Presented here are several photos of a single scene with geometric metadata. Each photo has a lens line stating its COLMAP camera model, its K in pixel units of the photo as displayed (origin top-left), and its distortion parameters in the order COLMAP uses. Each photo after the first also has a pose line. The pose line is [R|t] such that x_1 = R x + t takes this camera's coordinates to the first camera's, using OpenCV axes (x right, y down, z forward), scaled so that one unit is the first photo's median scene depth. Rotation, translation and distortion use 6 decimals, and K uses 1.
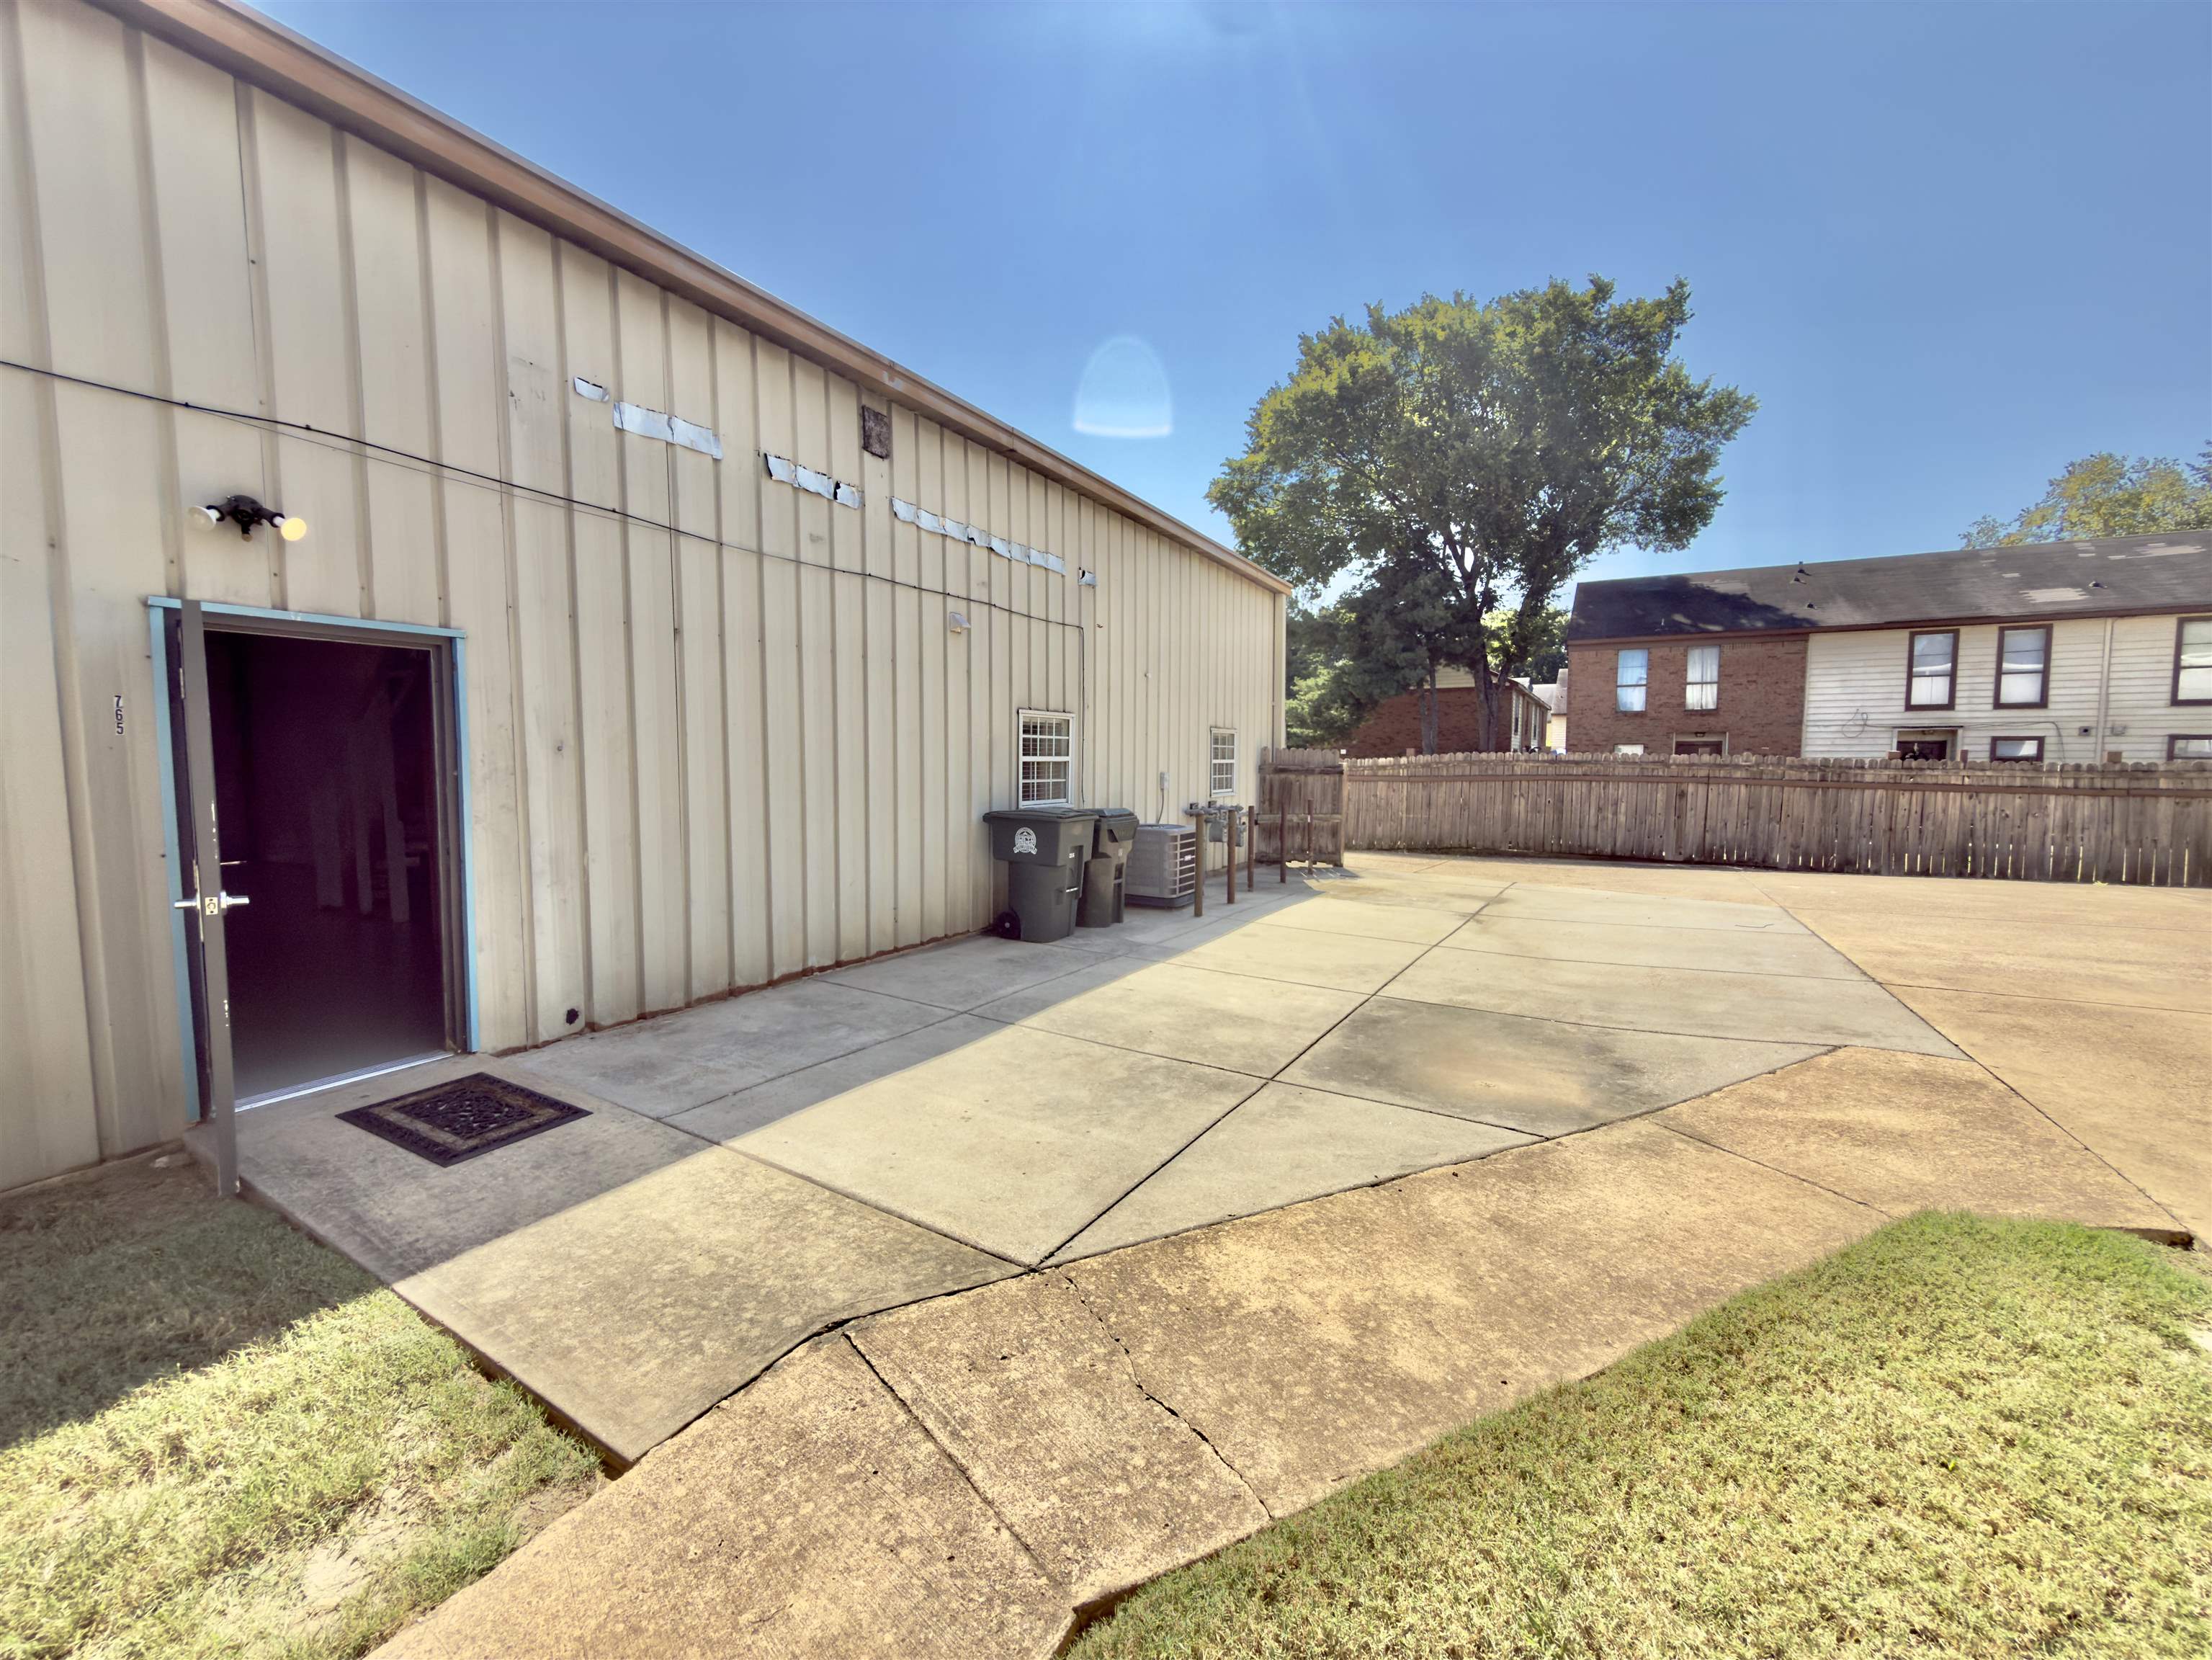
lens RADIAL K [[884.3, 0, 1112.7], [0, 884.3, 828.8], [0, 0, 1]] dist [0.001297, -0.000057]
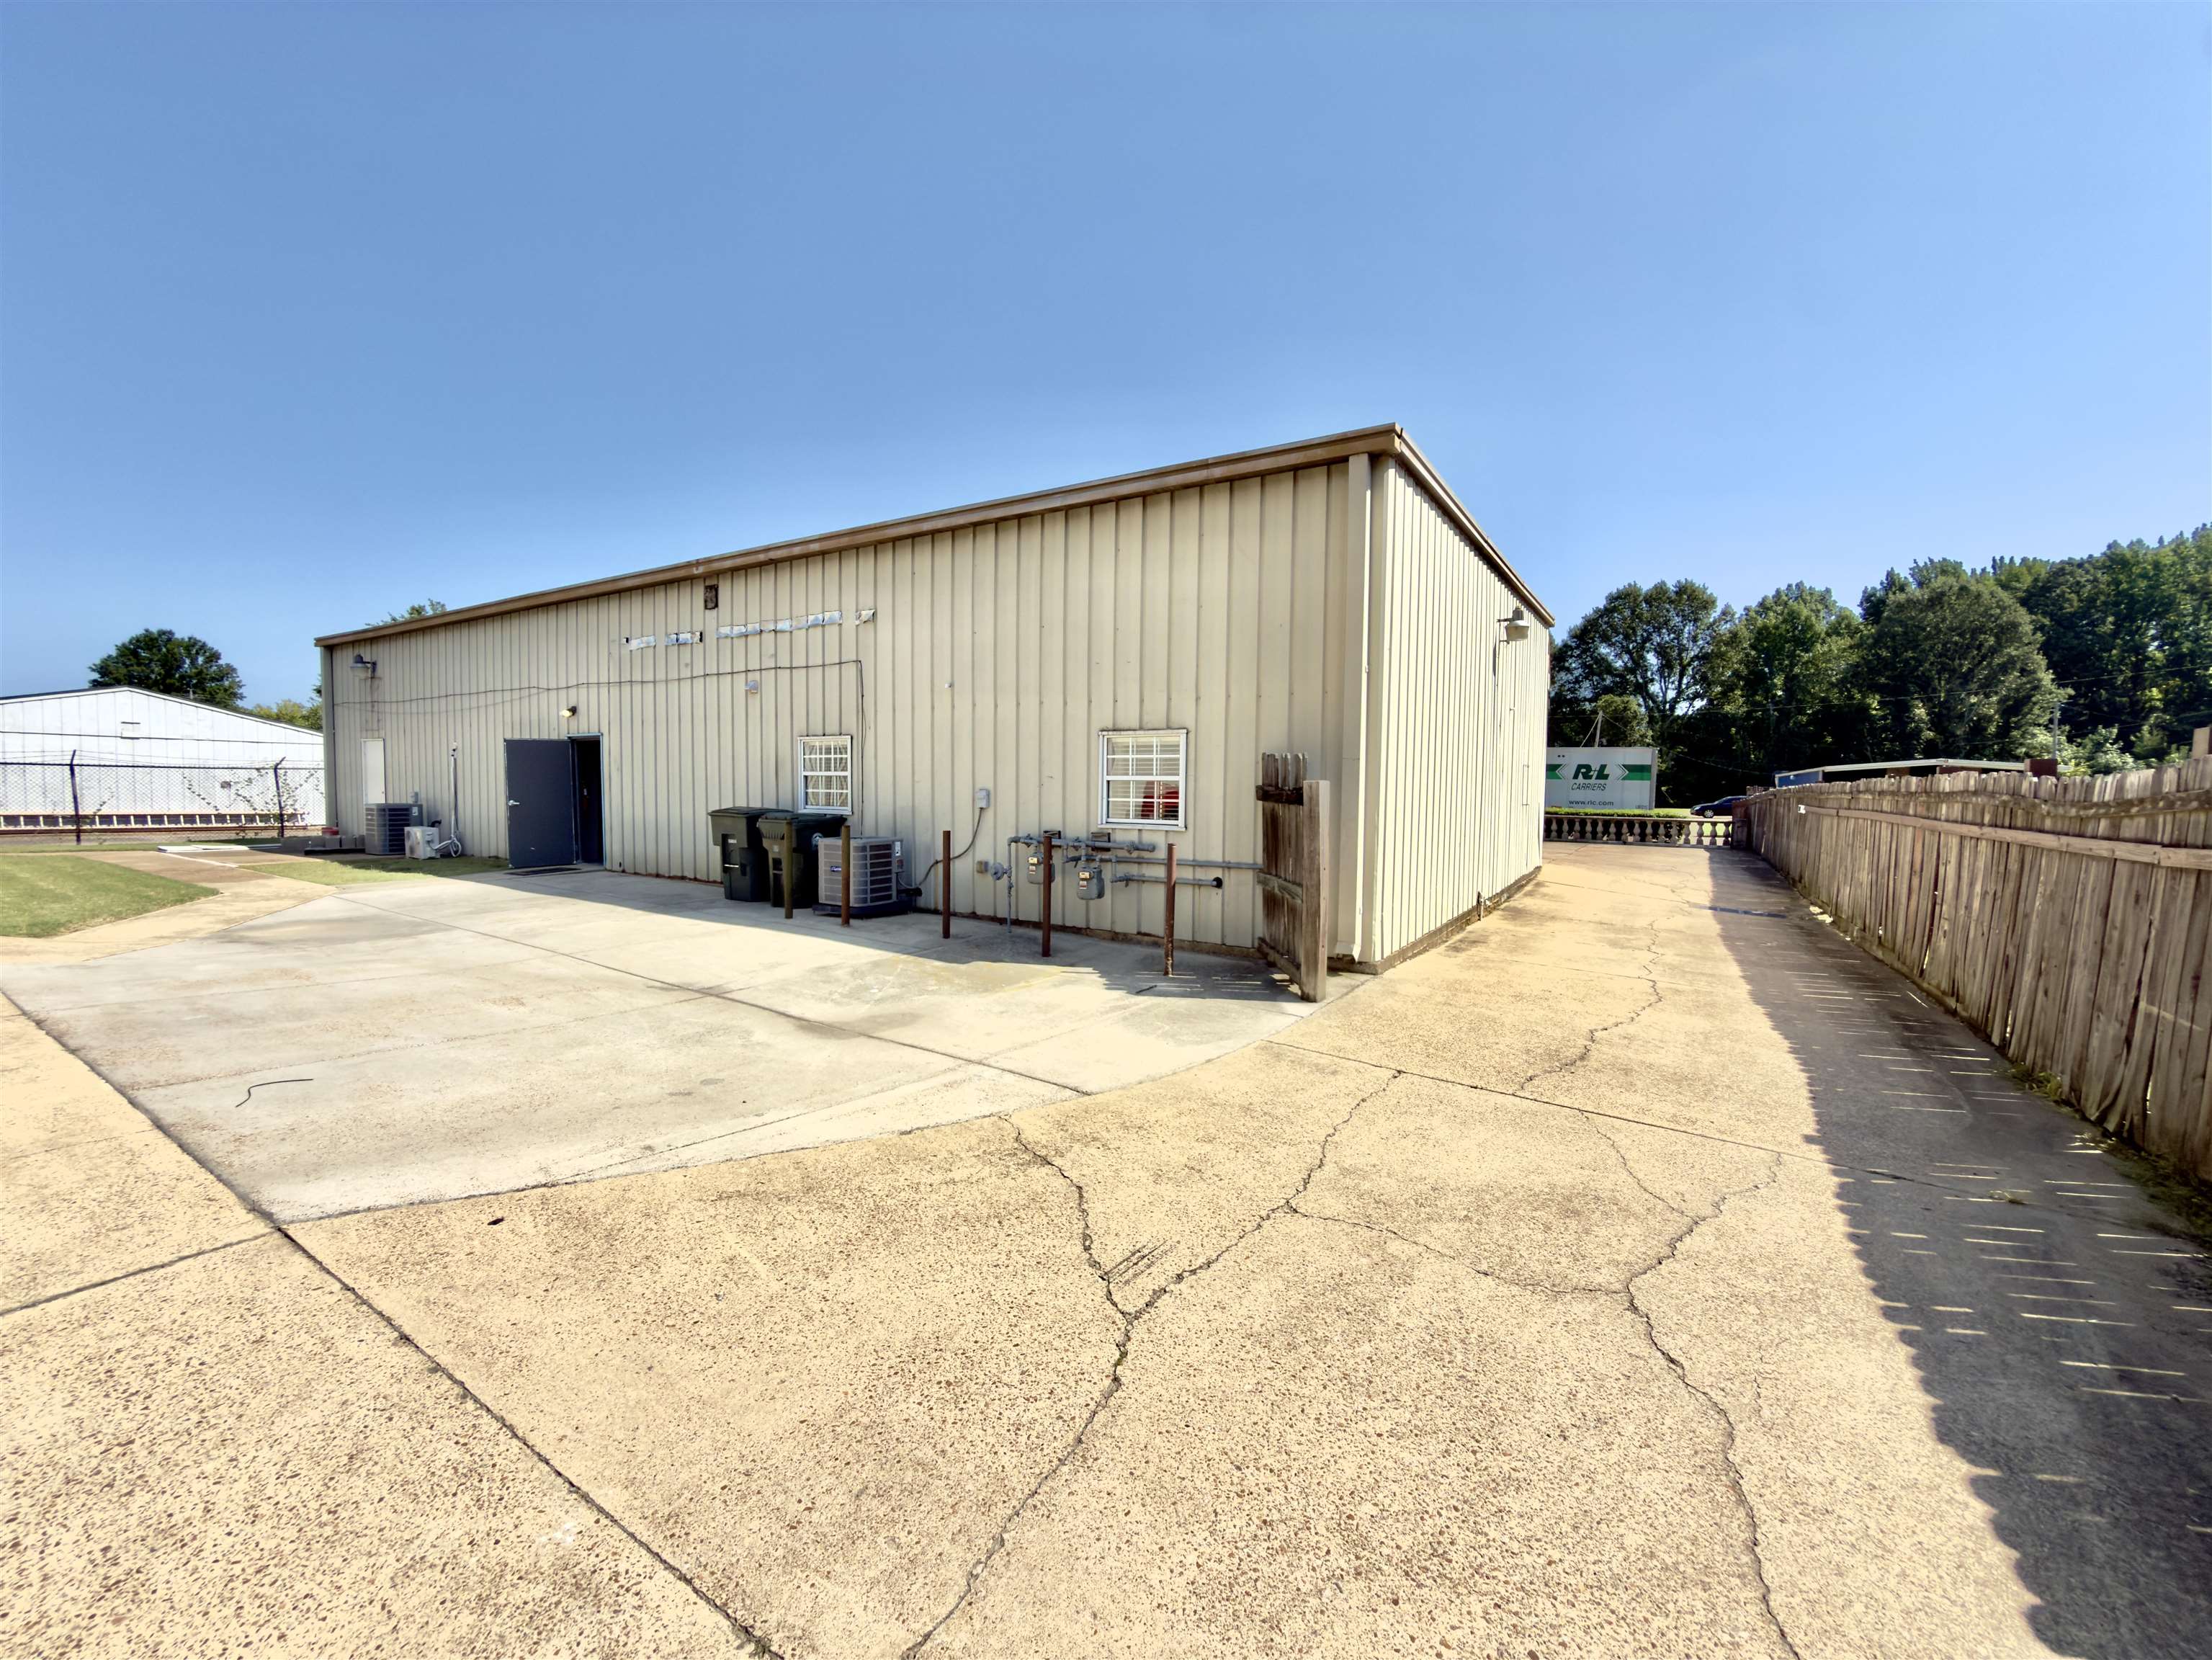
lens RADIAL K [[884.3, 0, 1119.2], [0, 884.3, 834.9], [0, 0, 1]] dist [0.001297, -0.000057]
pose [[-0.046316, 0.048504, -0.997749, 1.387721], [-0.092494, 0.994321, 0.052631, -0.116394], [0.994635, 0.094723, -0.041567, 1.757694]]
